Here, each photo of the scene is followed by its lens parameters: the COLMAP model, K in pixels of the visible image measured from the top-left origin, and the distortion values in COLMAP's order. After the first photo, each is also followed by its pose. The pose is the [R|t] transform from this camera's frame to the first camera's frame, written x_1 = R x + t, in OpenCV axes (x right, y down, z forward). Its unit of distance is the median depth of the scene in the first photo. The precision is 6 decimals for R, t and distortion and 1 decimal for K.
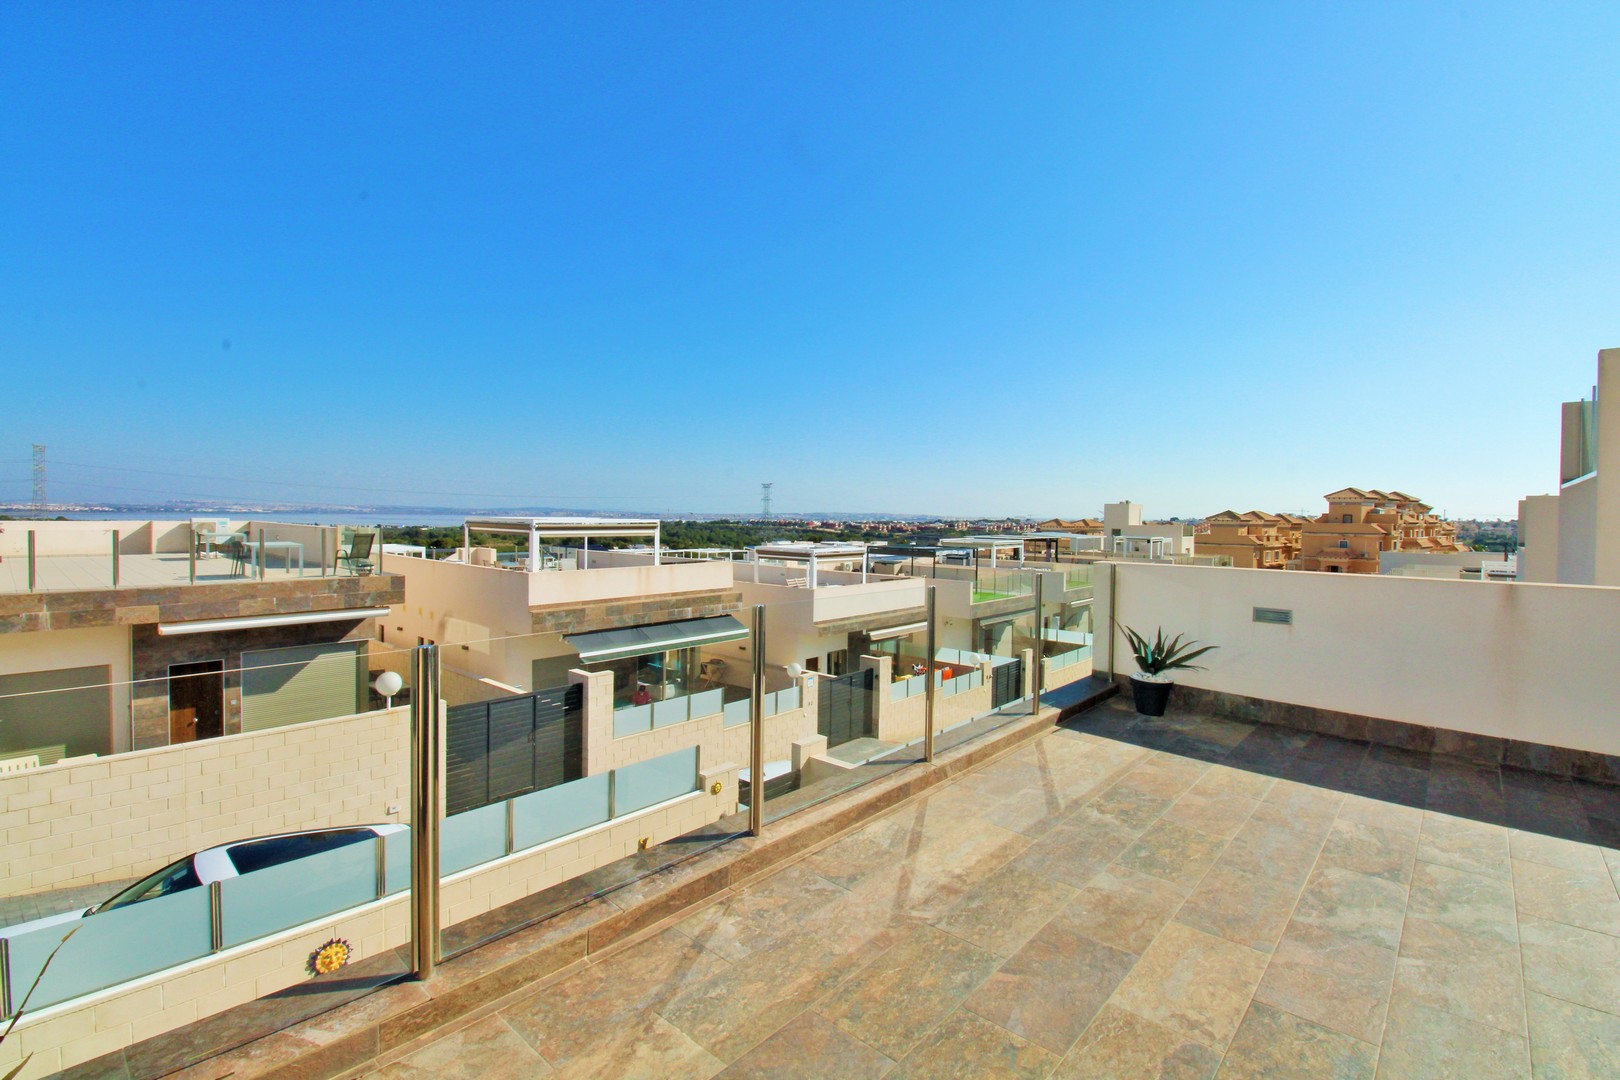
lens RADIAL K [[755.7, 0, 832.2], [0, 755.7, 517.0], [0, 0, 1]] dist [-0.006958, -0.008681]
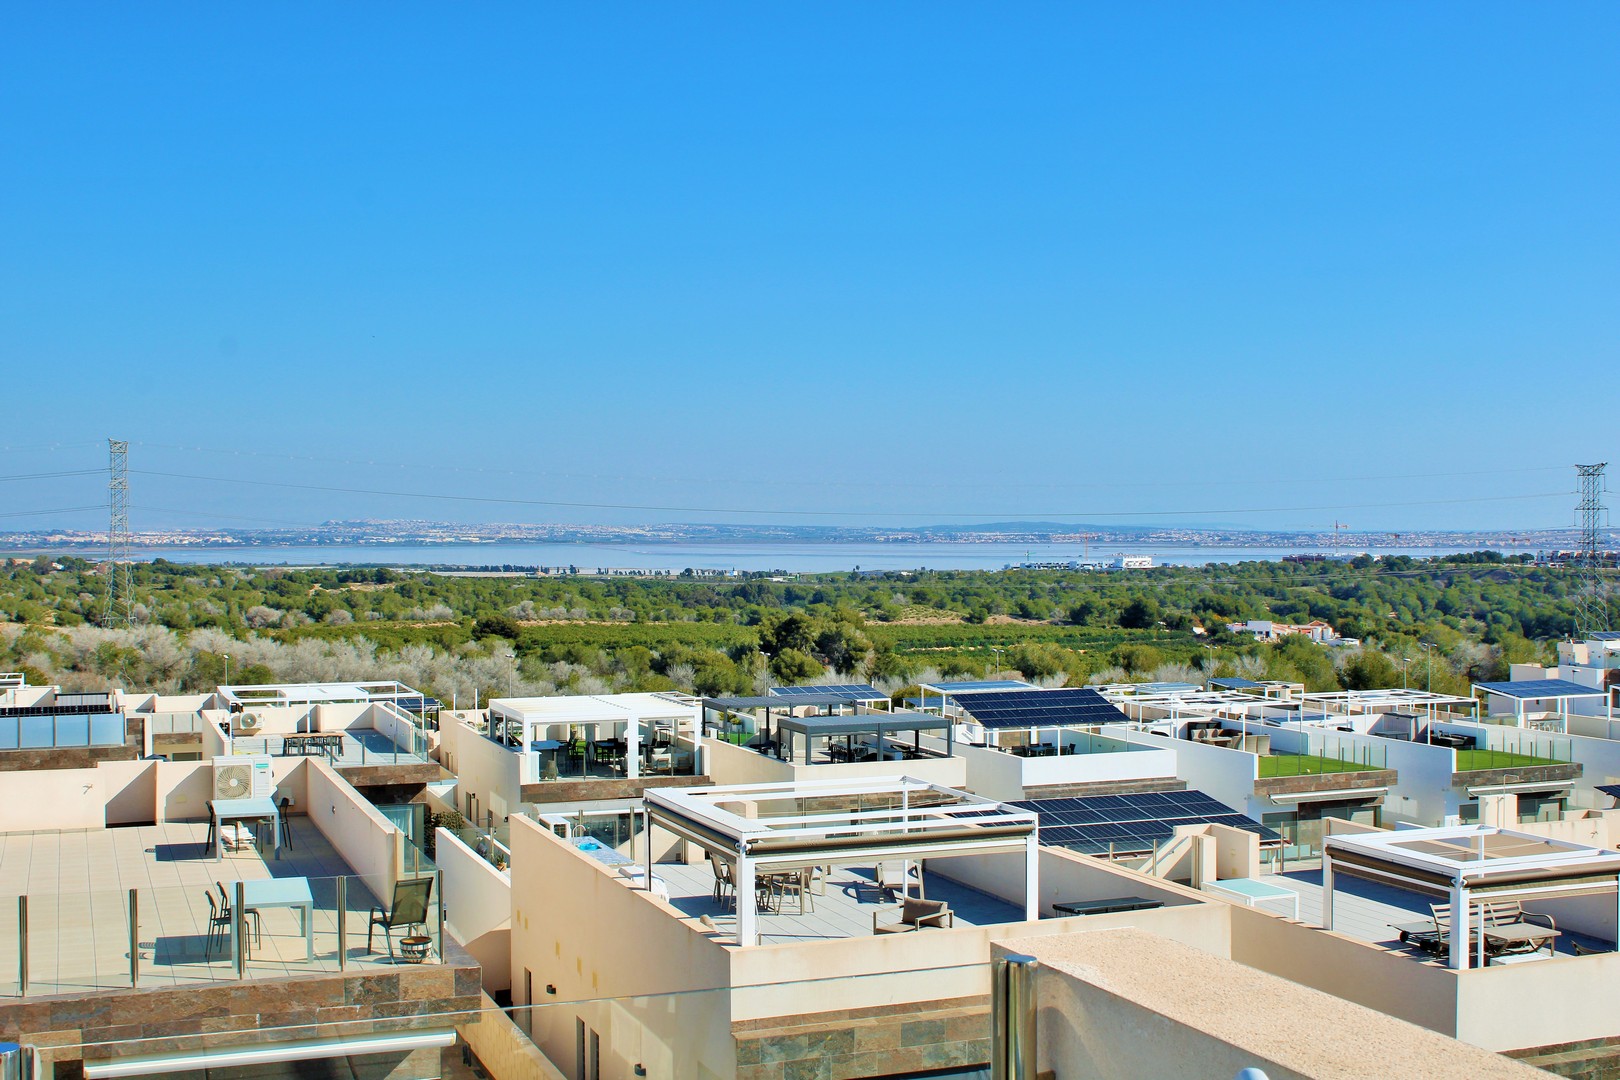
lens RADIAL K [[1933.4, 0, 806.9], [0, 1933.4, 507.0], [0, 0, 1]] dist [-0.070772, 0.000000]
pose [[0.888959, -0.021272, -0.457492, 0.209666], [0.008476, 0.999514, -0.030004, -0.183892], [0.457908, 0.022795, 0.888707, -0.037471]]
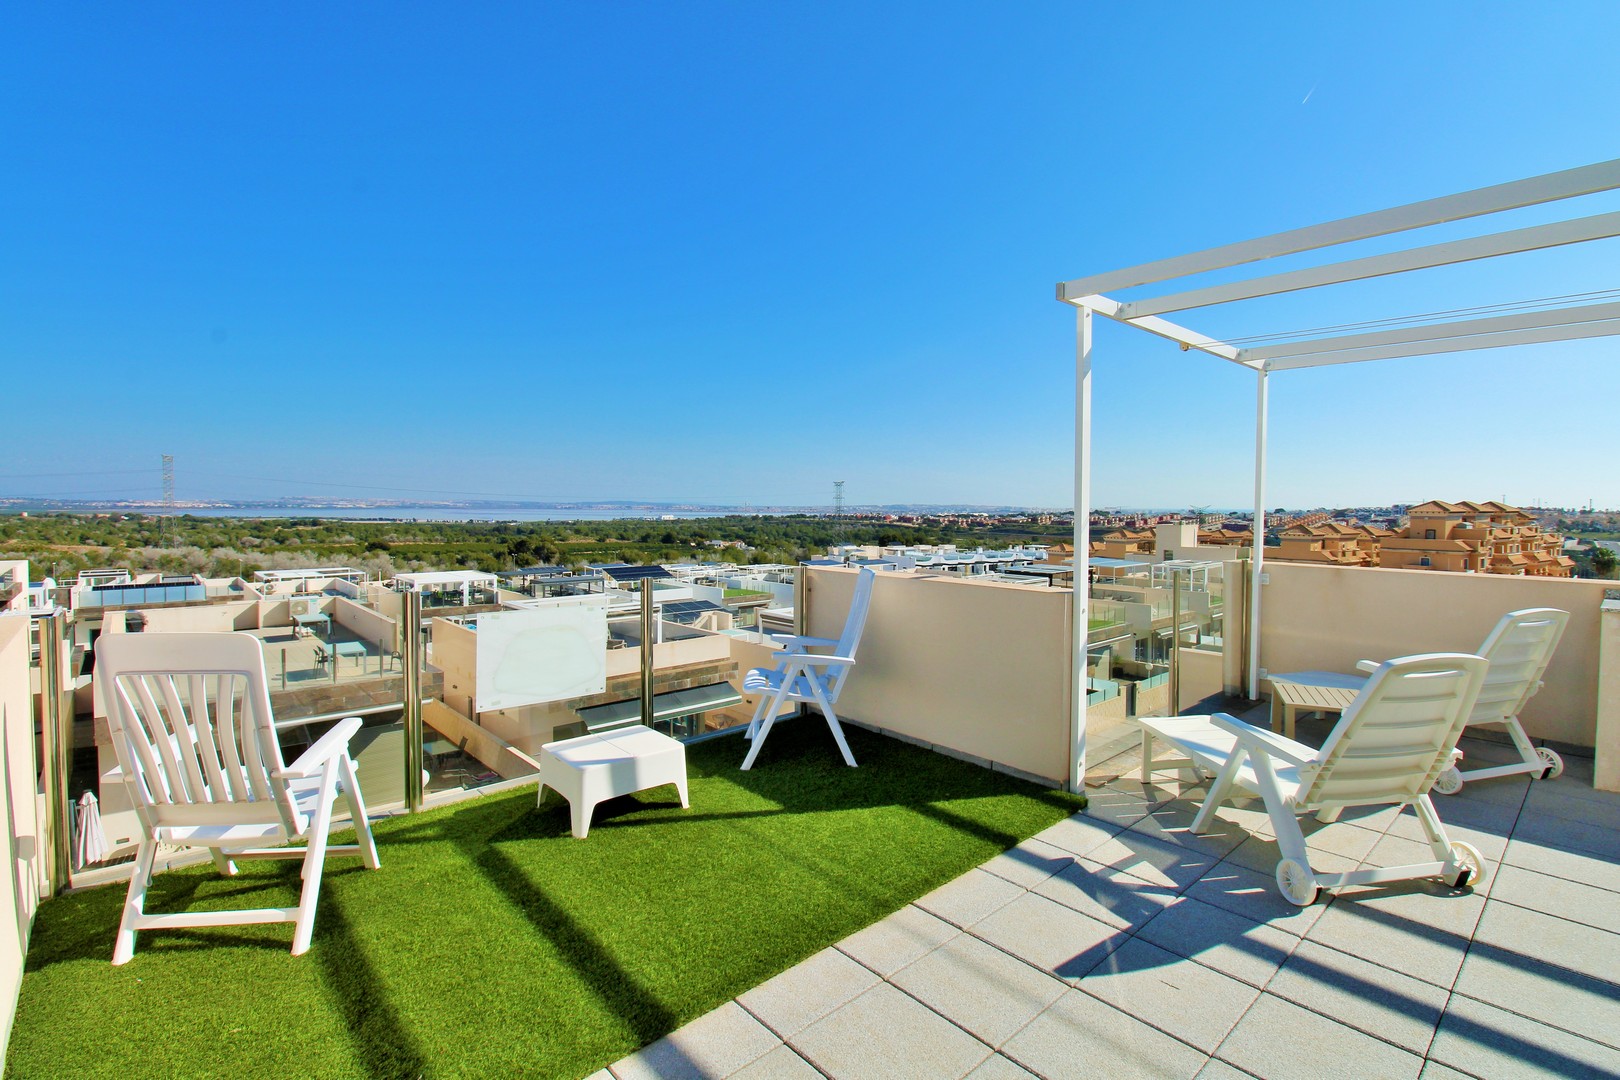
lens RADIAL K [[755.7, 0, 834.4], [0, 755.7, 515.8], [0, 0, 1]] dist [-0.006958, -0.008681]
pose [[0.995801, -0.005351, -0.091389, 0.196439], [0.005320, 0.999986, -0.000588, -0.176893], [0.091391, 0.000099, 0.995815, -0.192297]]
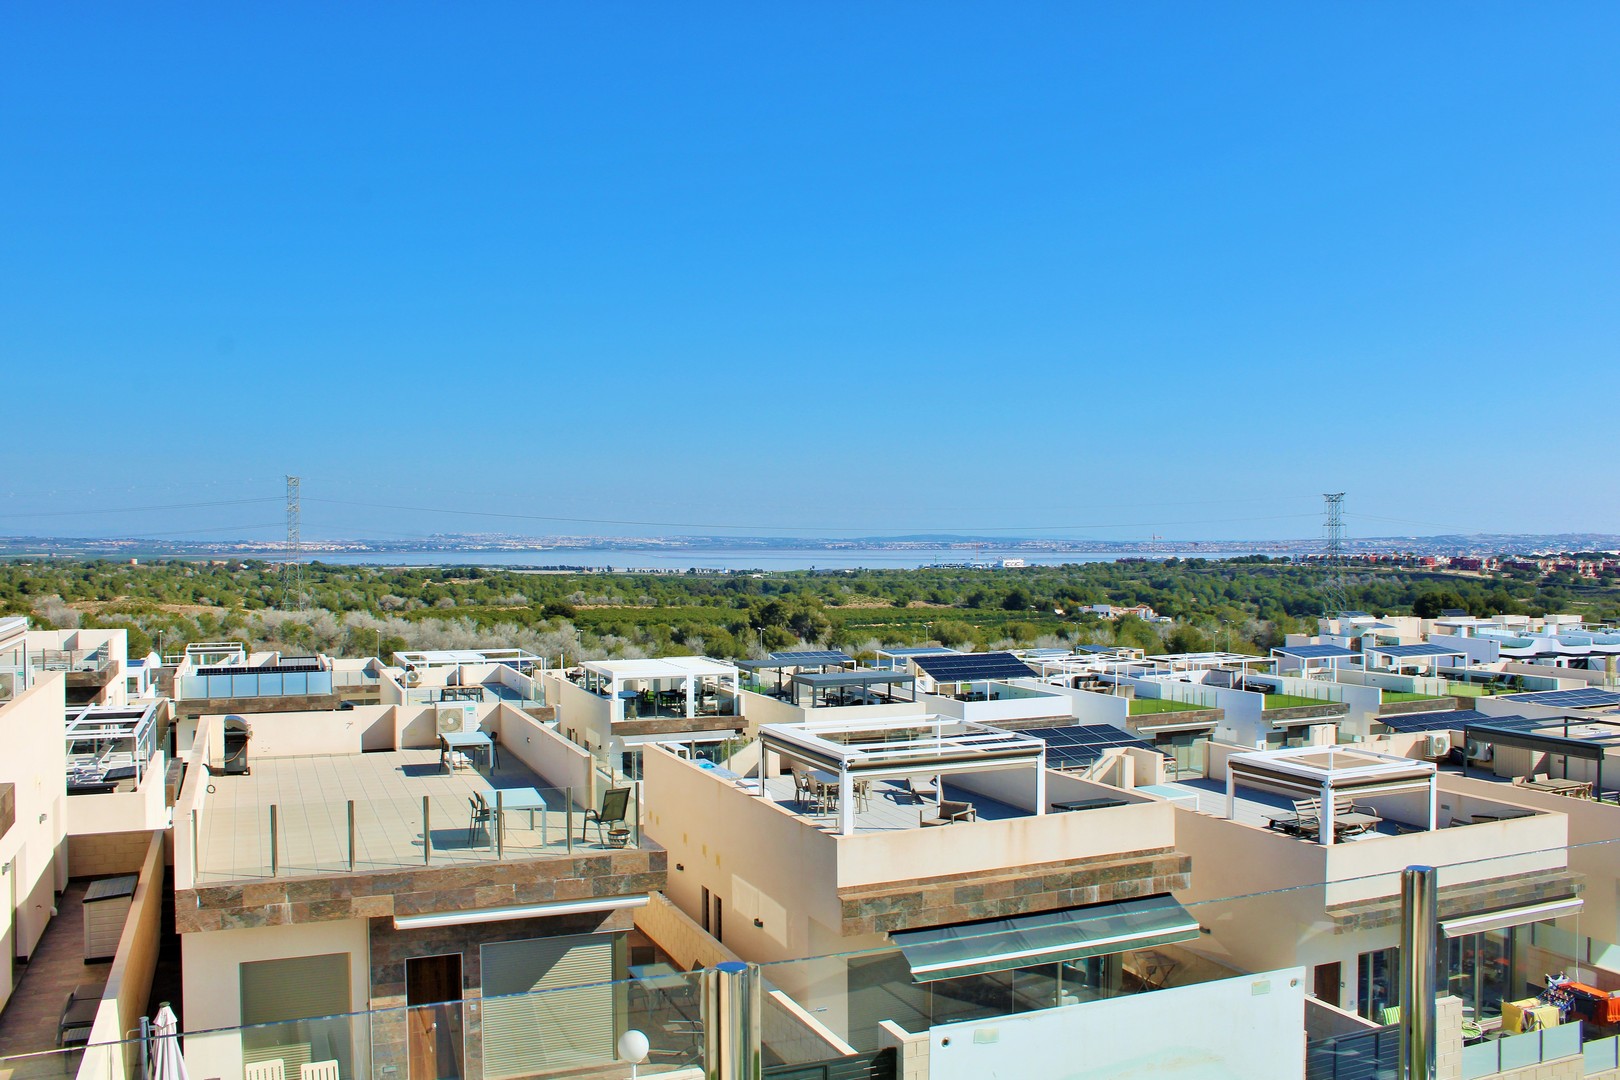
lens RADIAL K [[1383.2, 0, 820.0], [0, 1383.2, 513.5], [0, 0, 1]] dist [-0.142662, 0.085295]
pose [[0.900934, -0.024888, -0.433241, 0.120890], [0.009652, 0.999256, -0.037334, -0.185002], [0.433848, 0.029454, 0.900504, -0.097049]]
